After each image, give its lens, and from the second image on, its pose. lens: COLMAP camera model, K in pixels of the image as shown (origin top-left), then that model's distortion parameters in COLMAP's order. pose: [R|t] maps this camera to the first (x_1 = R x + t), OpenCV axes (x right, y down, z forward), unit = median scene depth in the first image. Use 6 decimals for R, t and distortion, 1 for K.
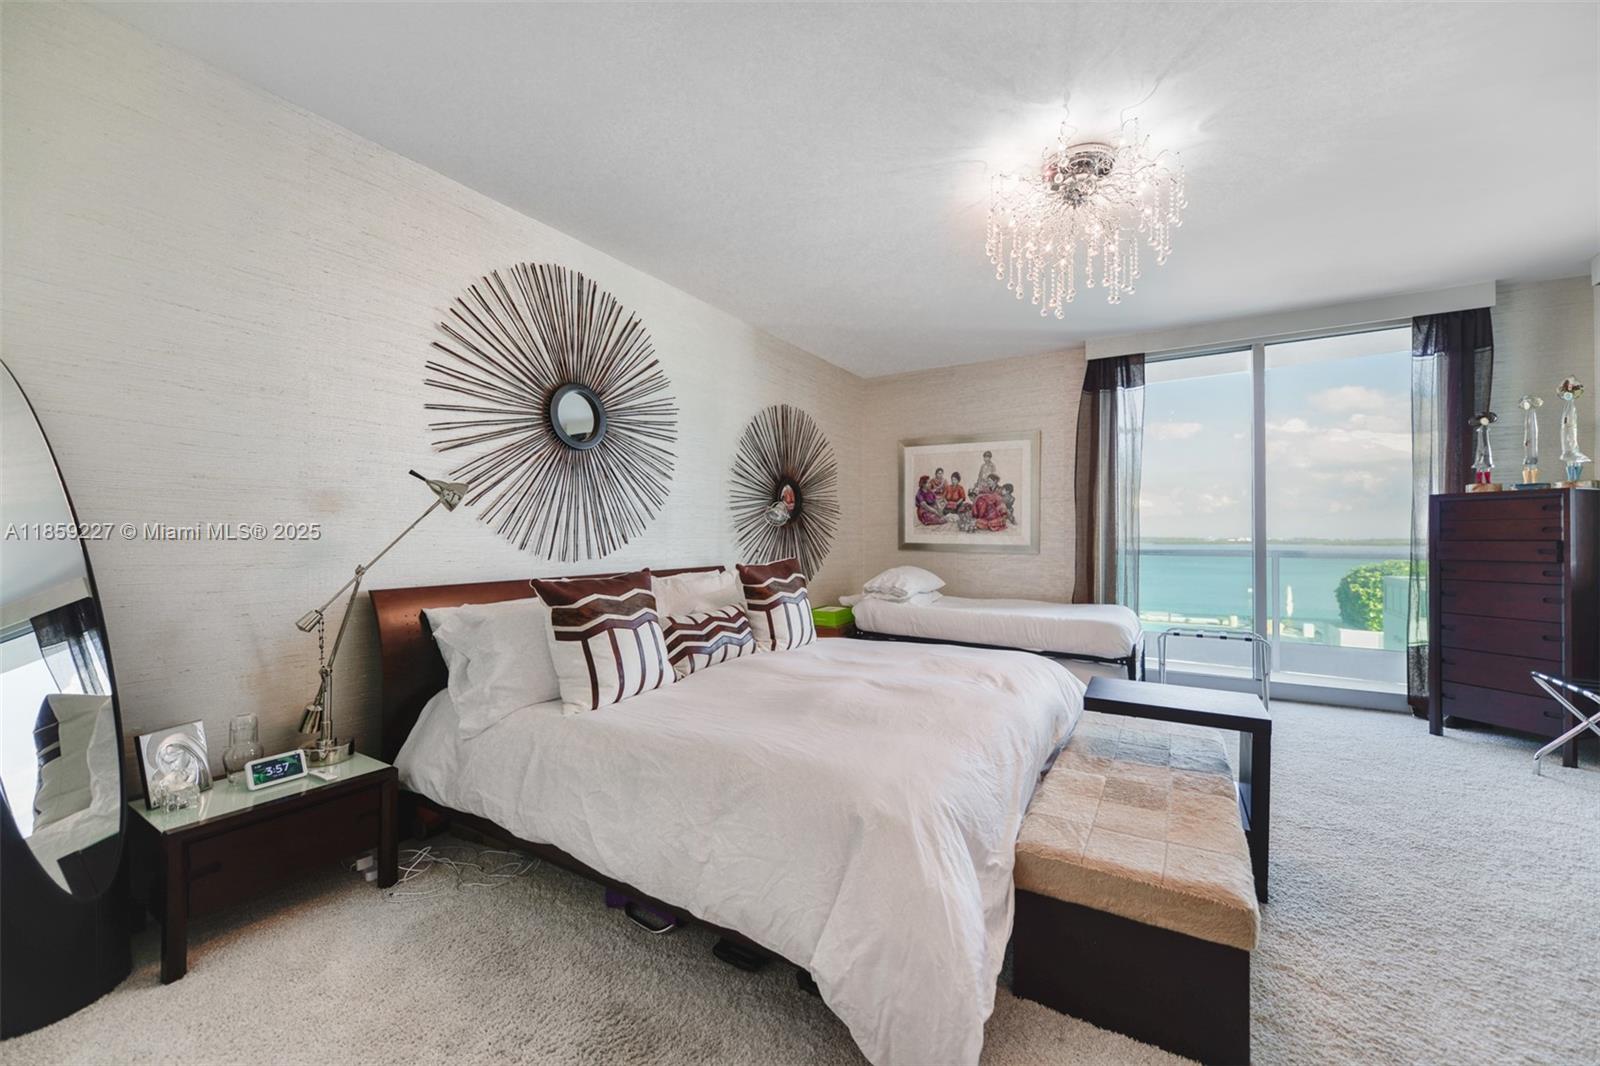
lens RADIAL K [[628.8, 0, 811.5], [0, 628.8, 533.3], [0, 0, 1]] dist [0.004471, 0.001014]
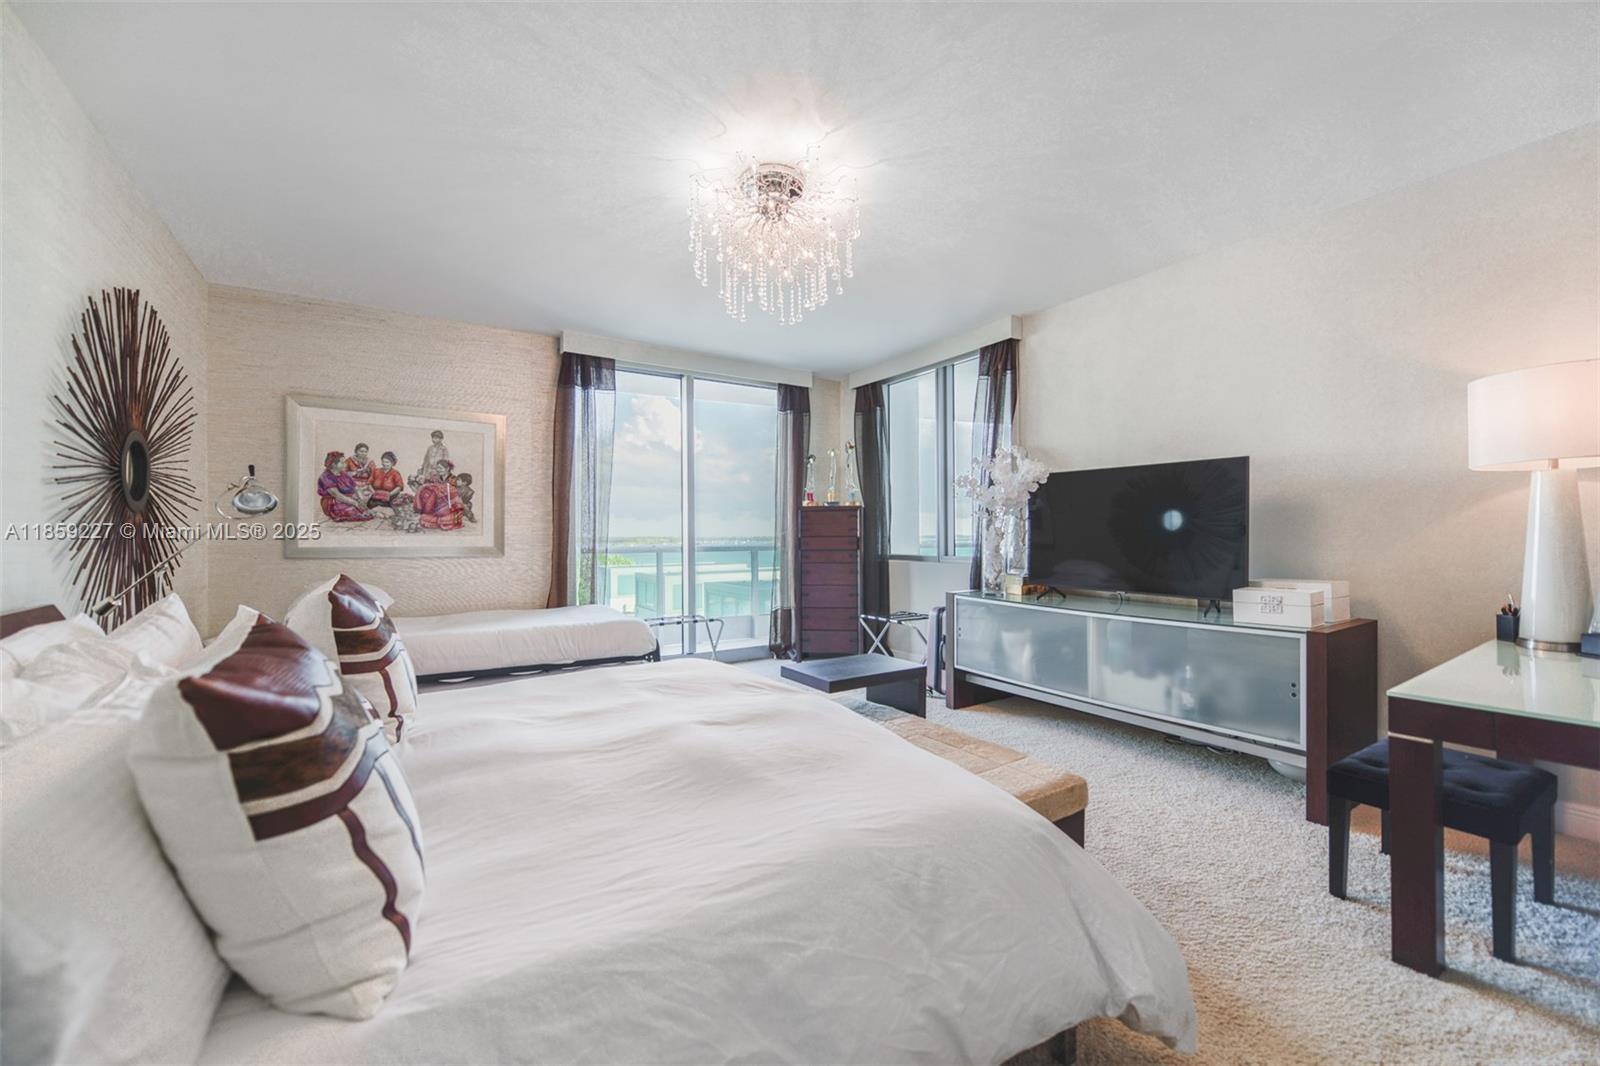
lens RADIAL K [[628.8, 0, 806.7], [0, 628.8, 532.4], [0, 0, 1]] dist [0.004471, 0.001014]
pose [[0.443410, -0.001561, 0.896317, -0.244971], [0.001588, 0.999998, 0.000956, -0.000836], [-0.896317, 0.001000, 0.443412, 0.238698]]
